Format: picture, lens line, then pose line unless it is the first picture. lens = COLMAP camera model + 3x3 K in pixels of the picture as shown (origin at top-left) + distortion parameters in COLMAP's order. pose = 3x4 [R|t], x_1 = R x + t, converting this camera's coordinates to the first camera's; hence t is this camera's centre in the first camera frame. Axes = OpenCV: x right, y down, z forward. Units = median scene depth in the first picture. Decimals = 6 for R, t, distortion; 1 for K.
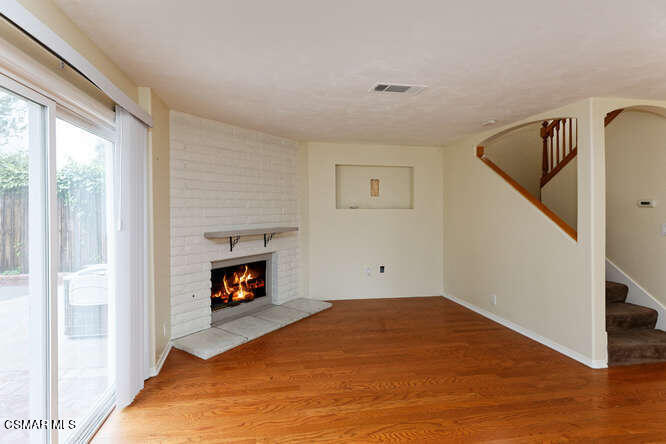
lens RADIAL K [[298.7, 0, 338.0], [0, 298.7, 209.4], [0, 0, 1]] dist [0.001759, 0.000367]
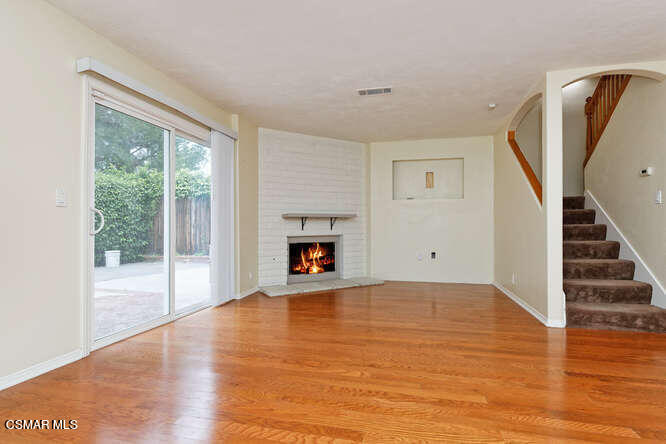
lens RADIAL K [[289.1, 0, 331.6], [0, 289.1, 213.2], [0, 0, 1]] dist [-0.002030, 0.000009]
pose [[0.917700, 0.009380, -0.397164, 0.266143], [-0.011208, 0.999935, -0.002281, 0.067364], [0.397117, 0.006544, 0.917745, -0.118114]]
